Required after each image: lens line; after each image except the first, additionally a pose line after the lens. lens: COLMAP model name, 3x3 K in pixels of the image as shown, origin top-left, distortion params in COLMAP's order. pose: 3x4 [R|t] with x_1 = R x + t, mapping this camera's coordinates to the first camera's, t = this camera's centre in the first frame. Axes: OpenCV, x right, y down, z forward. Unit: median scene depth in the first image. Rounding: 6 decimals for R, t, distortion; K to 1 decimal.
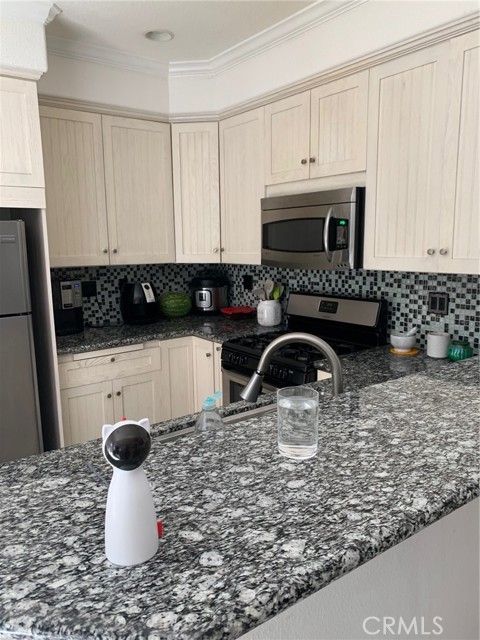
lens RADIAL K [[484.9, 0, 240.0], [0, 484.9, 320.0], [0, 0, 1]] dist [0.047797, -0.056278]
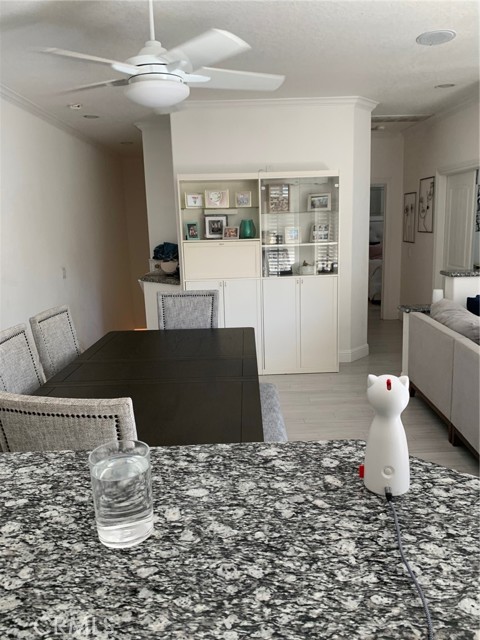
lens RADIAL K [[492.6, 0, 257.5], [0, 492.6, 320.2], [0, 0, 1]] dist [0.001376, 0.000609]
pose [[-0.823476, -0.067757, 0.563291, -0.279017], [0.139723, 0.938044, 0.317097, -0.143936], [-0.549878, 0.339826, -0.762990, 0.895234]]
